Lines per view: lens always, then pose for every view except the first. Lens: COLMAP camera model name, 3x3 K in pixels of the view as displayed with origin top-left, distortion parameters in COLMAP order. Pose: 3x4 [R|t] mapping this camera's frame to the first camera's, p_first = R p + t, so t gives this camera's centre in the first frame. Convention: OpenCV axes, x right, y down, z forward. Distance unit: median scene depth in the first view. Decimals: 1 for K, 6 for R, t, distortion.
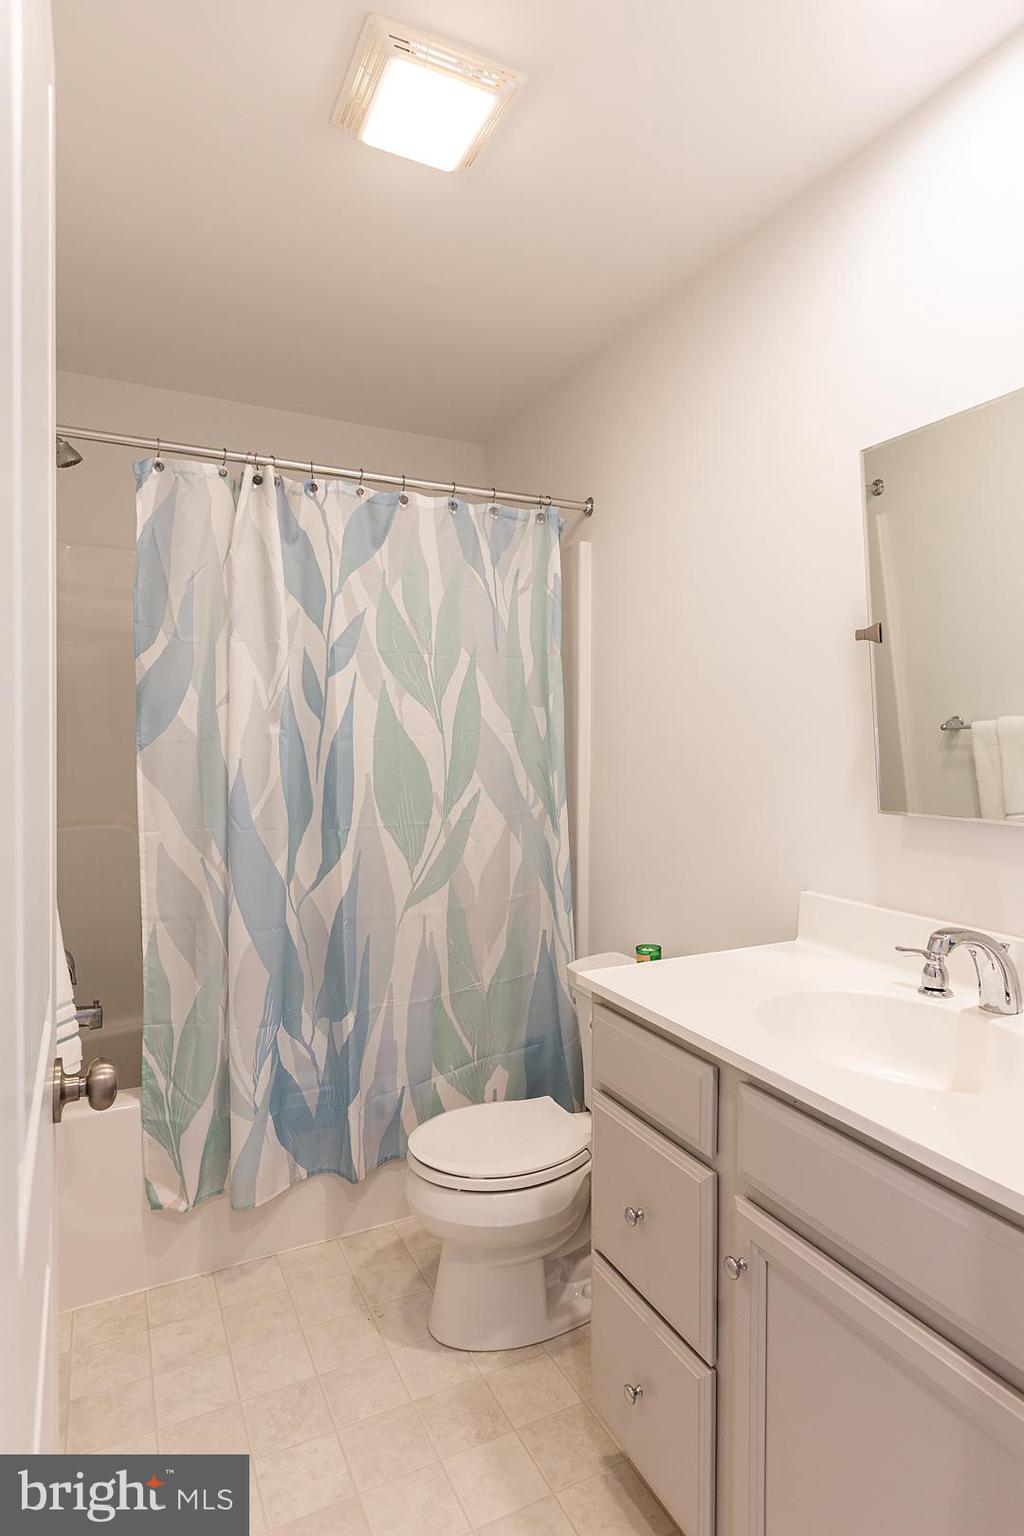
lens RADIAL K [[848.4, 0, 531.8], [0, 848.4, 764.1], [0, 0, 1]] dist [0.001222, 0.000358]
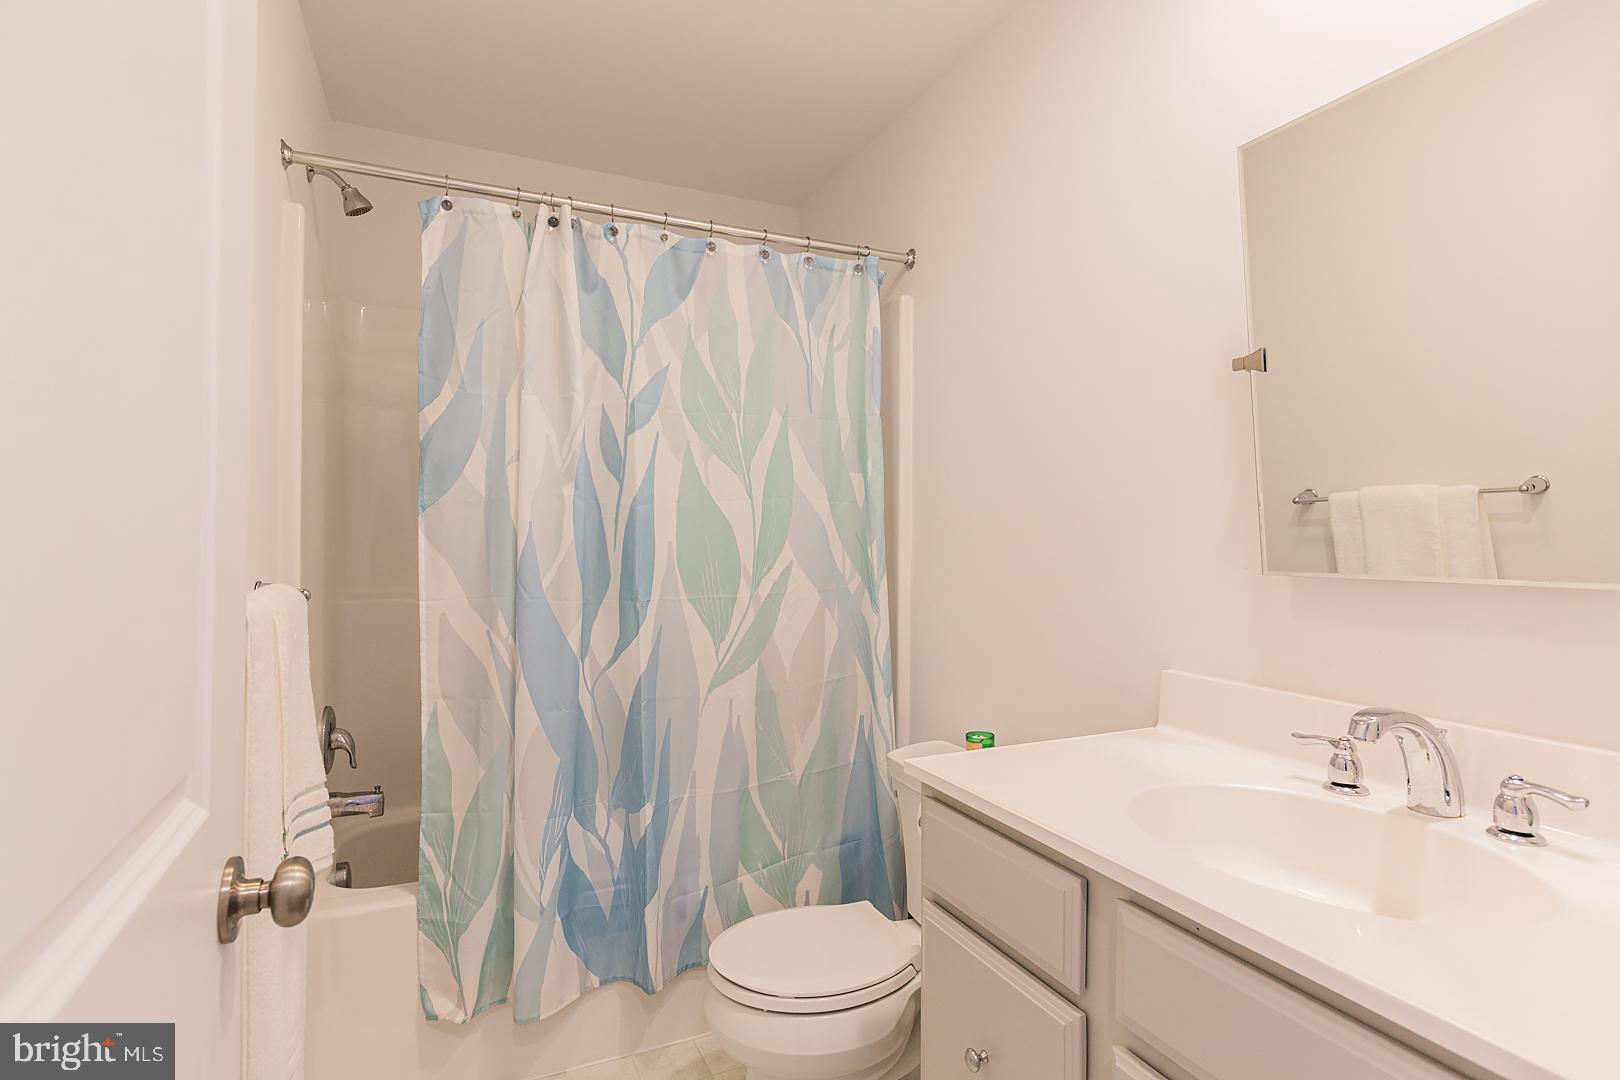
lens RADIAL K [[828.9, 0, 810.0], [0, 828.9, 540.0], [0, 0, 1]] dist [0.001028, 0.000217]
pose [[0.999113, 0.002171, -0.042060, -0.004283], [-0.003254, 0.999664, -0.025704, 0.032017], [0.041991, 0.025818, 0.998784, 0.108929]]
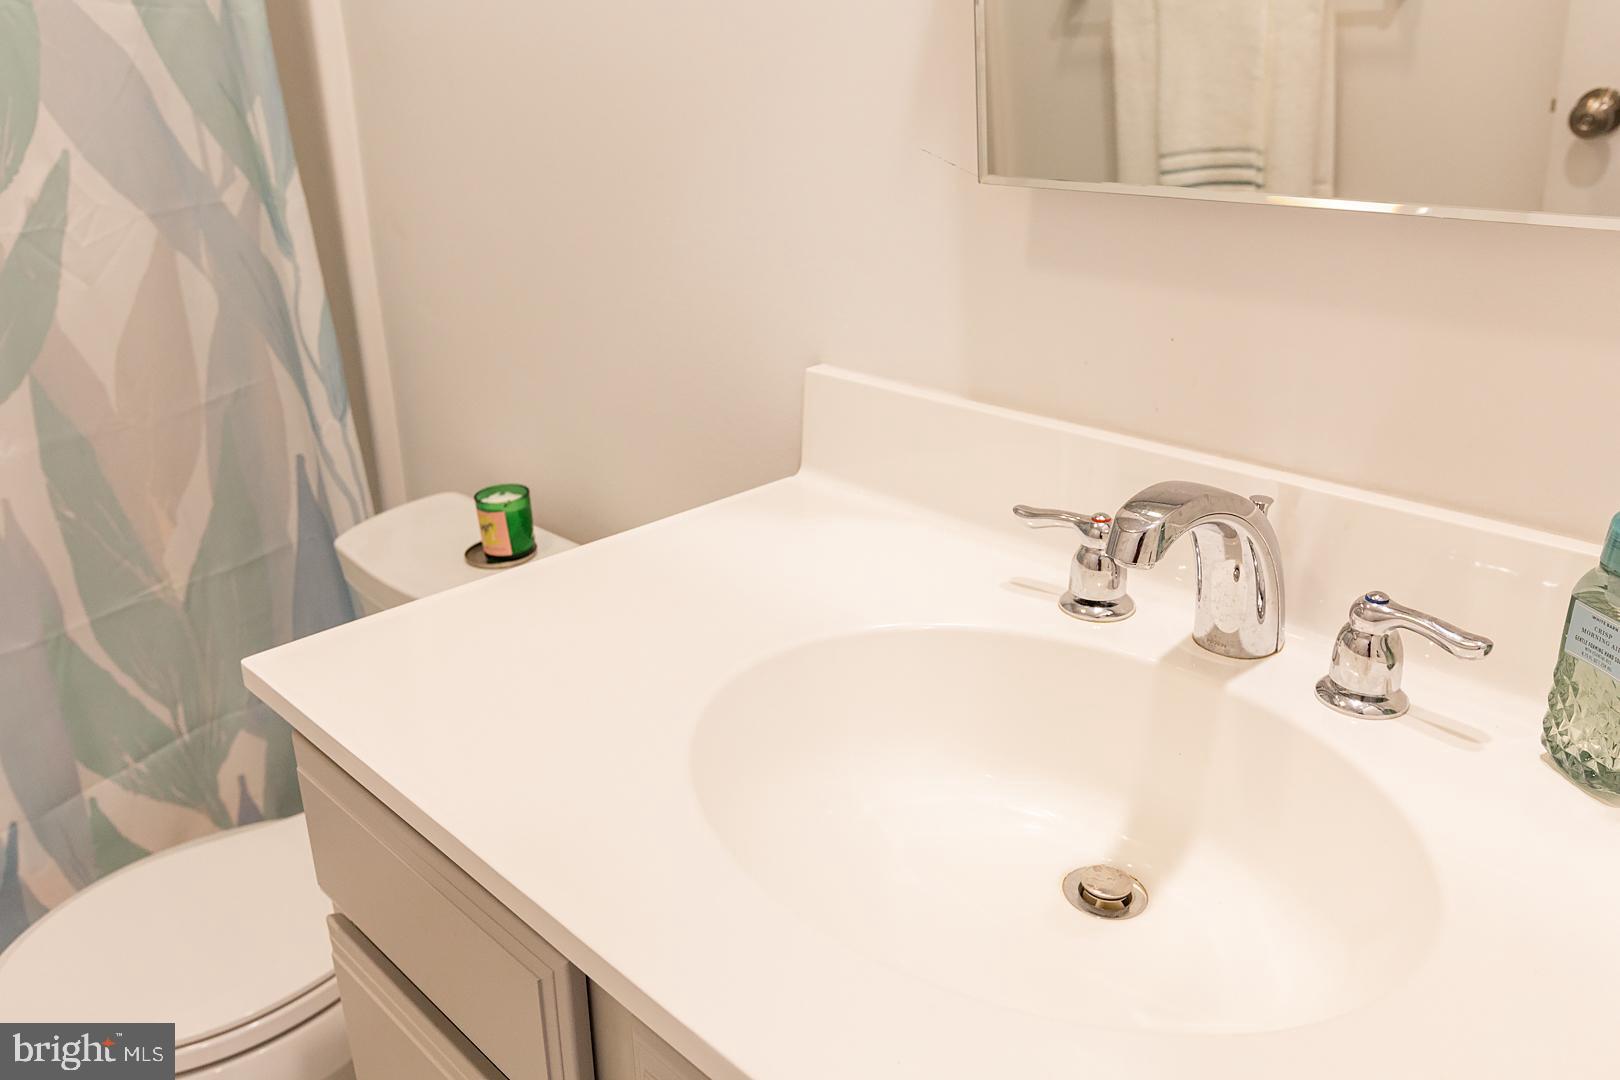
lens RADIAL K [[1250.9, 0, 810.0], [0, 1250.9, 540.0], [0, 0, 1]] dist [-0.000084, -0.001151]
pose [[0.955796, -0.126430, 0.265460, 0.105449], [0.027836, 0.937687, 0.346364, 0.006249], [-0.292709, -0.323664, 0.899757, 0.298020]]
